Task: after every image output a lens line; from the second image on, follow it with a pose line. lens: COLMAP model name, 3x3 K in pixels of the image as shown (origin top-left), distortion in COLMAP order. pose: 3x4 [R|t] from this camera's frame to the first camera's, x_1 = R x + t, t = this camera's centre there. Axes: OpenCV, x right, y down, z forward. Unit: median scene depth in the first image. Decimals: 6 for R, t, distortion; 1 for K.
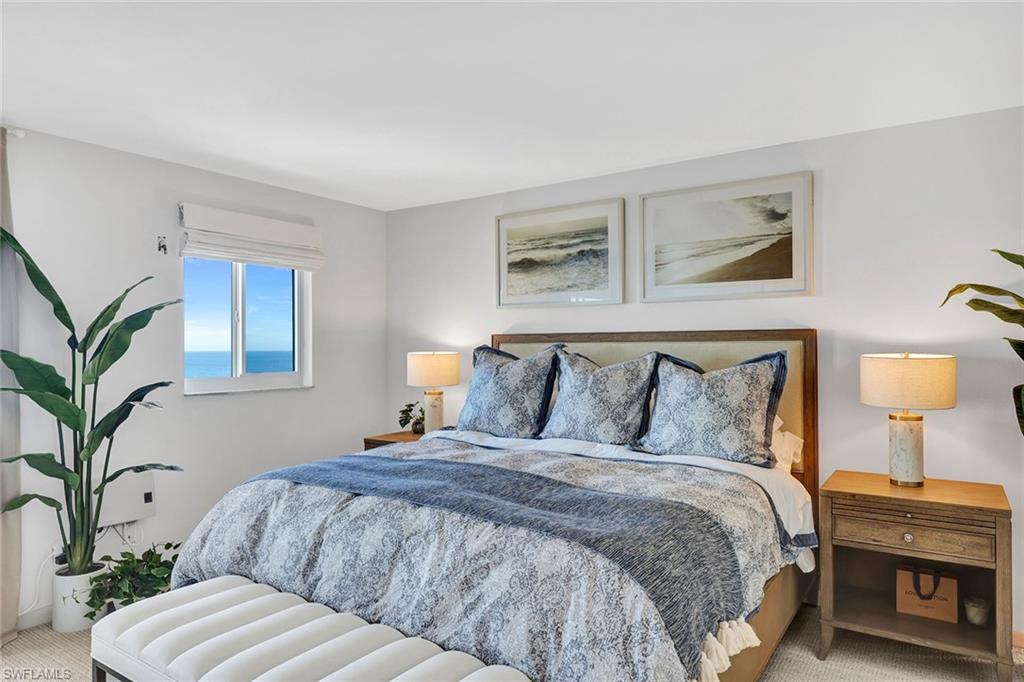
lens RADIAL K [[655.1, 0, 514.7], [0, 655.1, 336.7], [0, 0, 1]] dist [0.010199, 0.003212]
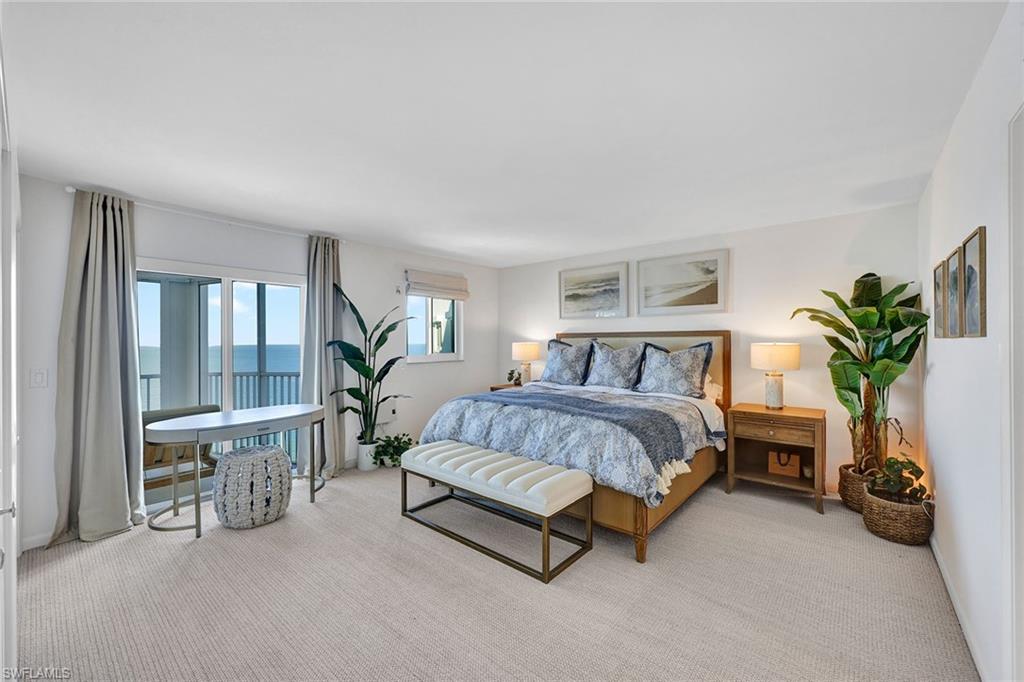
lens RADIAL K [[413.9, 0, 506.8], [0, 413.9, 338.8], [0, 0, 1]] dist [0.002257, -0.000110]
pose [[0.993285, 0.000182, -0.115690, -0.057015], [0.000909, 0.999956, 0.009376, 0.001320], [0.115686, -0.009418, 0.993241, -0.307238]]
